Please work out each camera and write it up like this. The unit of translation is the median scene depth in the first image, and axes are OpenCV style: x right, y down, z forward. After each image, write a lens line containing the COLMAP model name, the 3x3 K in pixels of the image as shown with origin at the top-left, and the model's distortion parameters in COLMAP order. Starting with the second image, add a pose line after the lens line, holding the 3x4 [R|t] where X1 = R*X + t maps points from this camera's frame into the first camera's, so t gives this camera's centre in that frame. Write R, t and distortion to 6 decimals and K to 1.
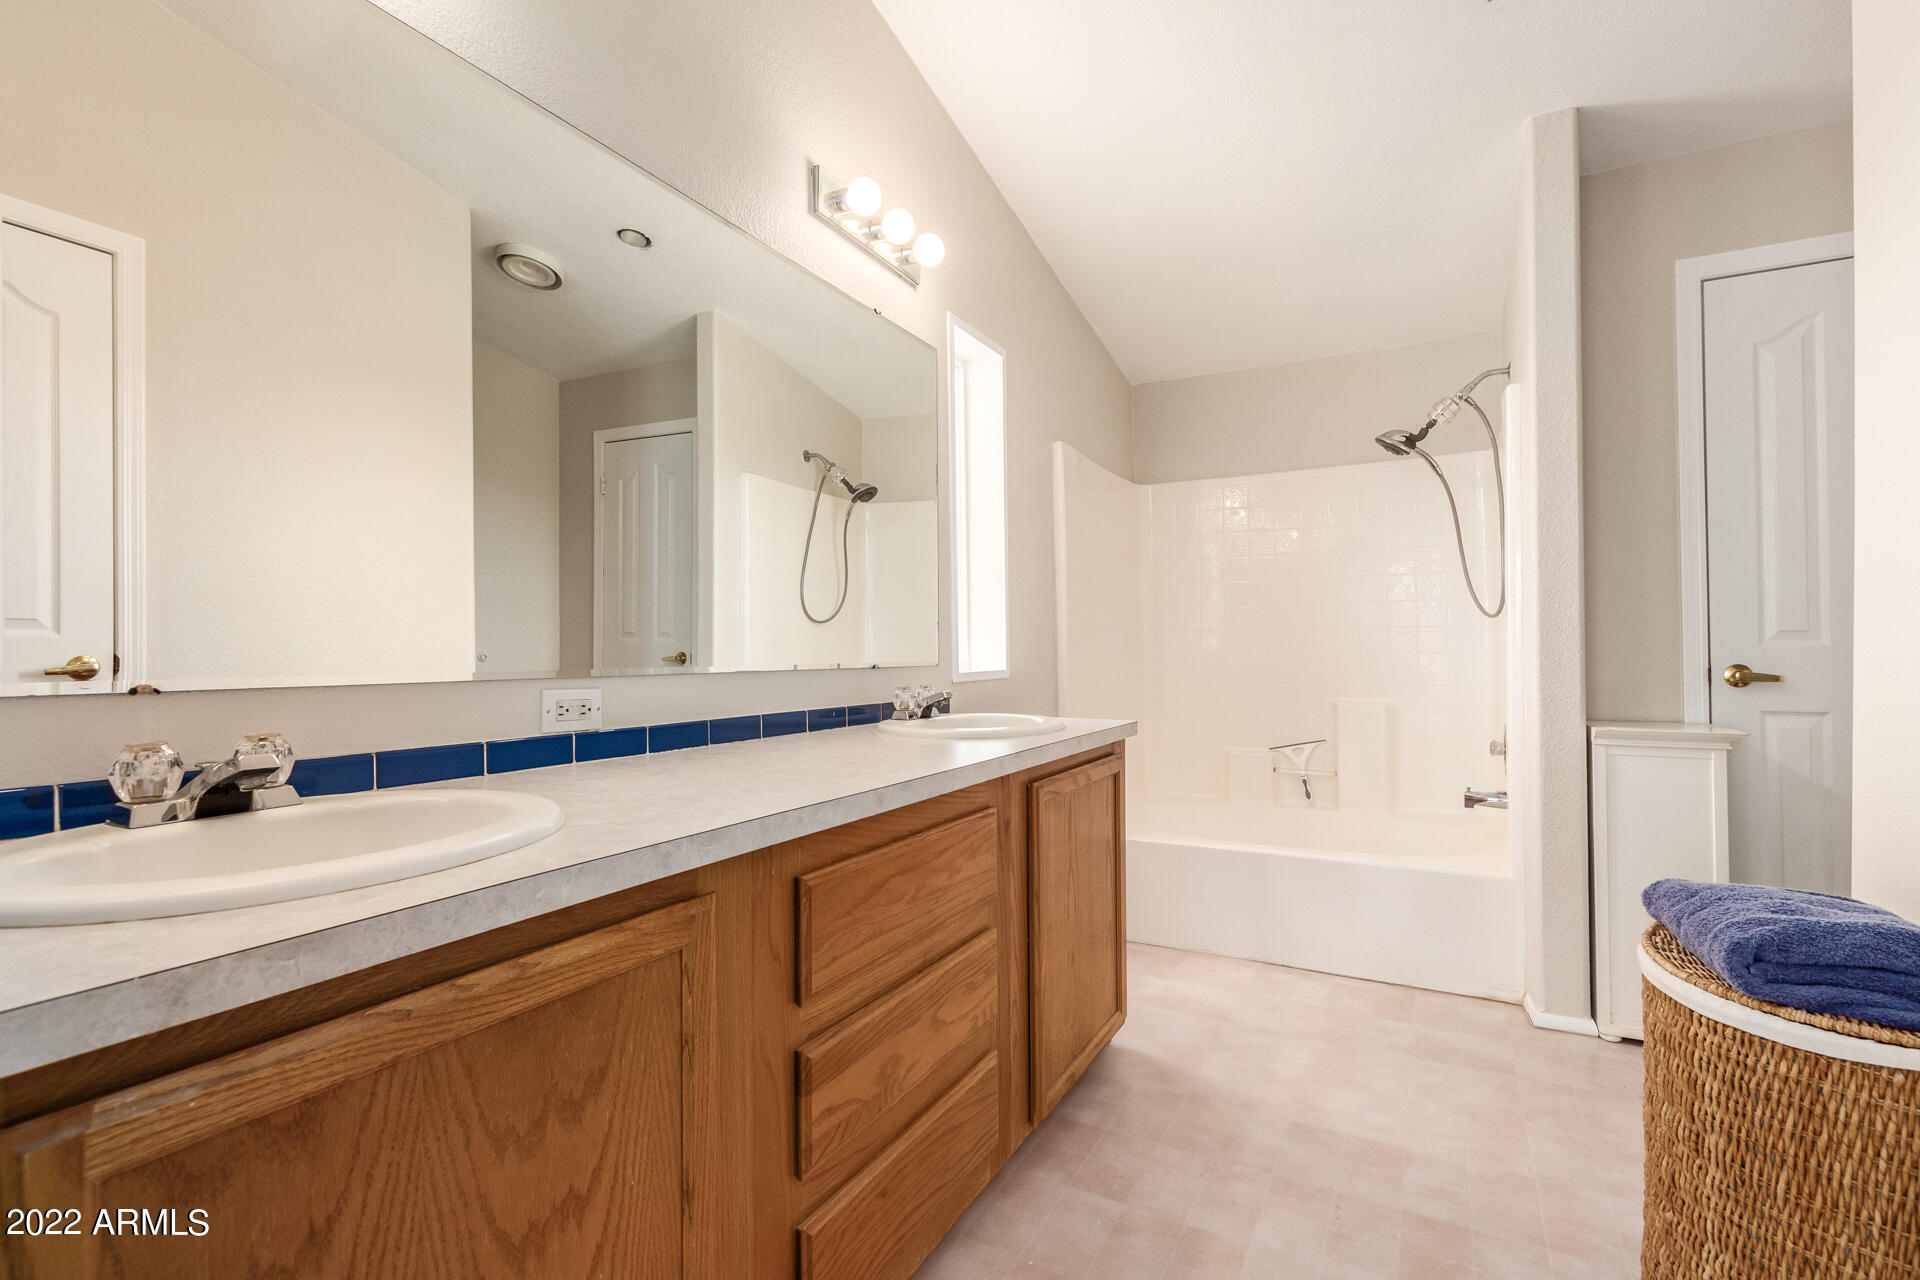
lens RADIAL K [[886.4, 0, 963.6], [0, 886.4, 636.5], [0, 0, 1]] dist [-0.000138, -0.000237]
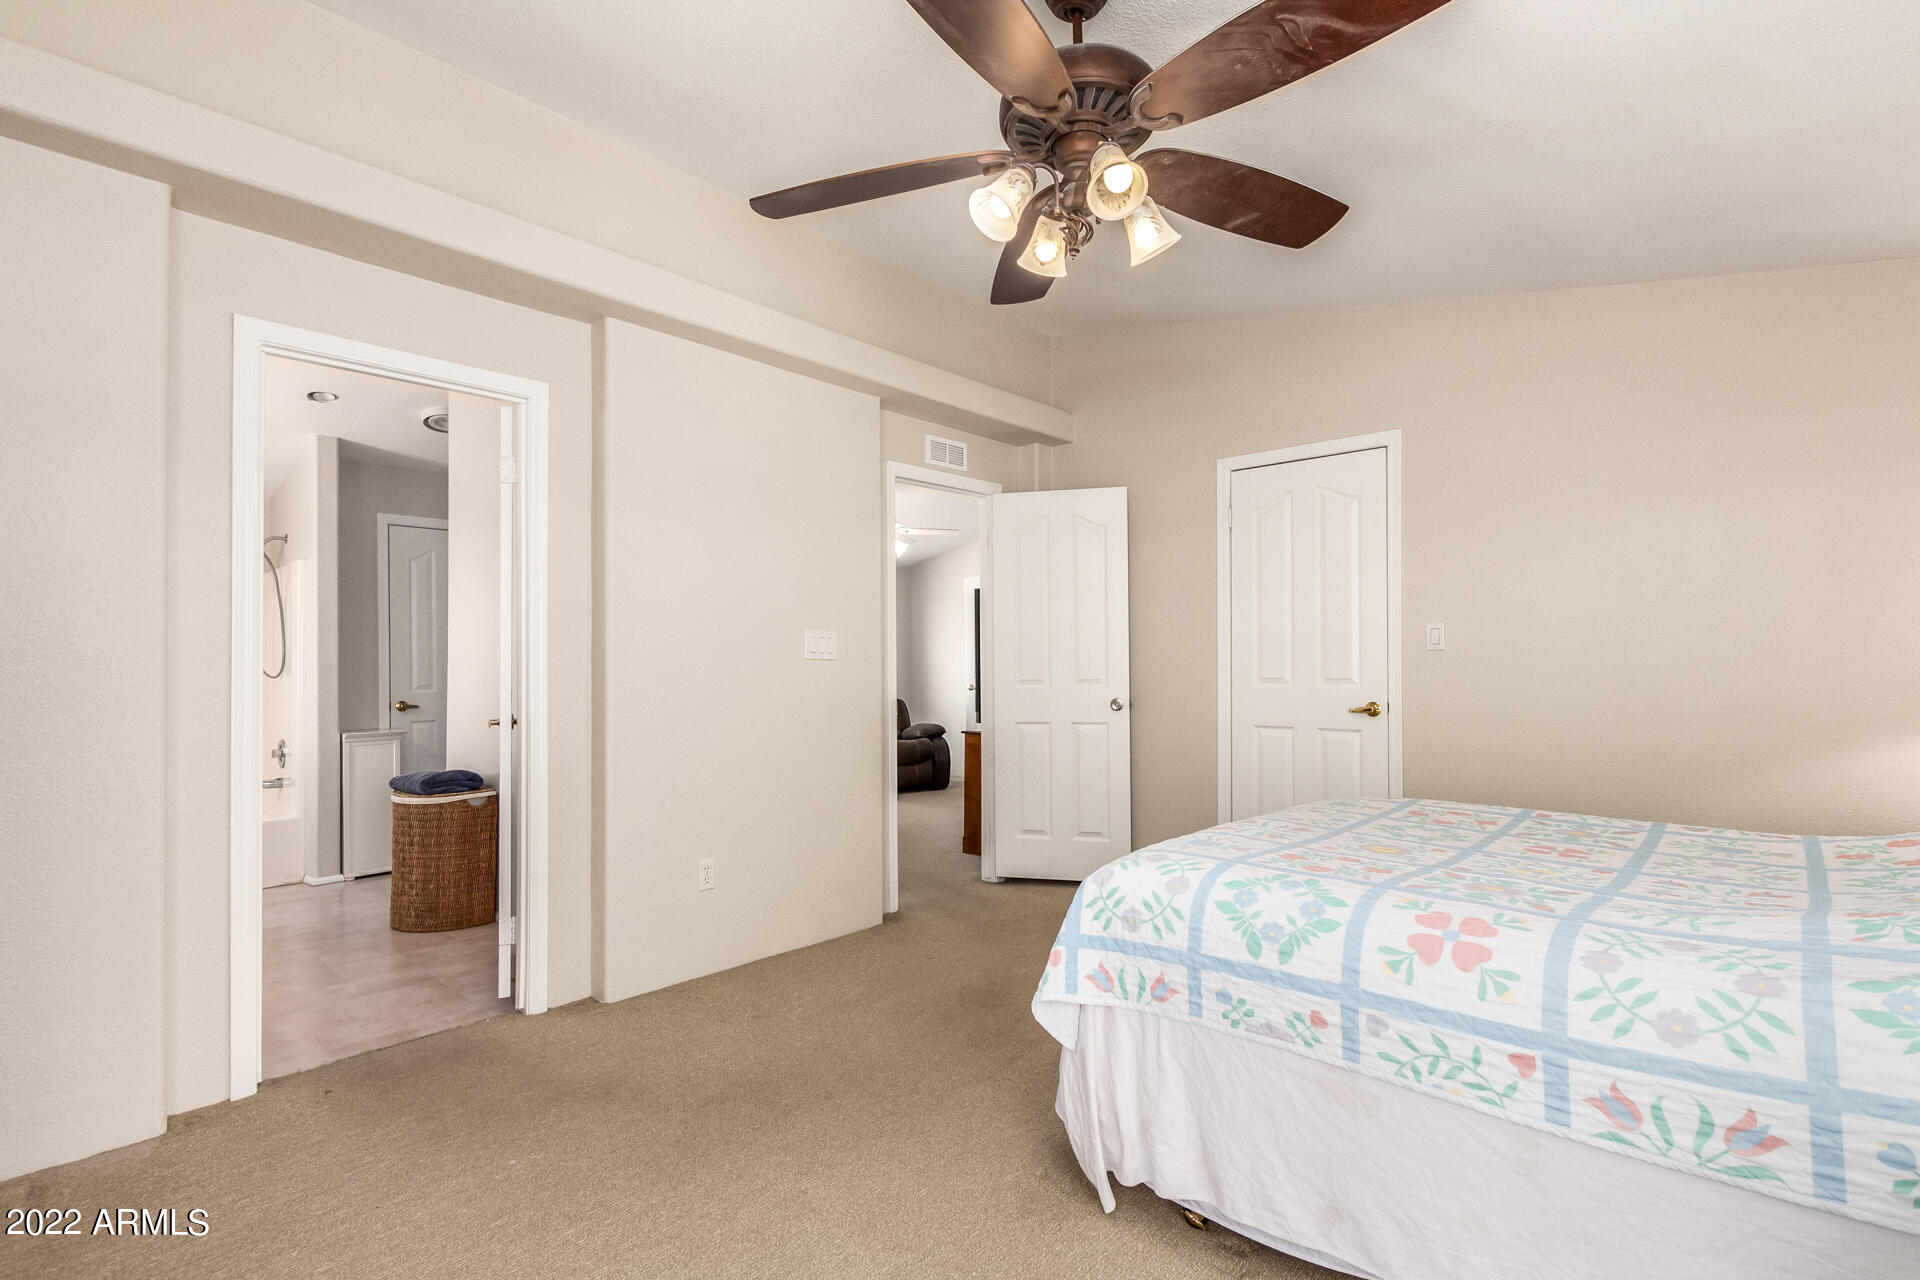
lens RADIAL K [[886.4, 0, 968.1], [0, 886.4, 652.4], [0, 0, 1]] dist [-0.000138, -0.000237]
pose [[0.237610, 0.014287, 0.971256, -0.971824], [0.000830, 0.999888, -0.014911, -0.057476], [-0.971360, 0.004349, 0.237572, -0.929188]]
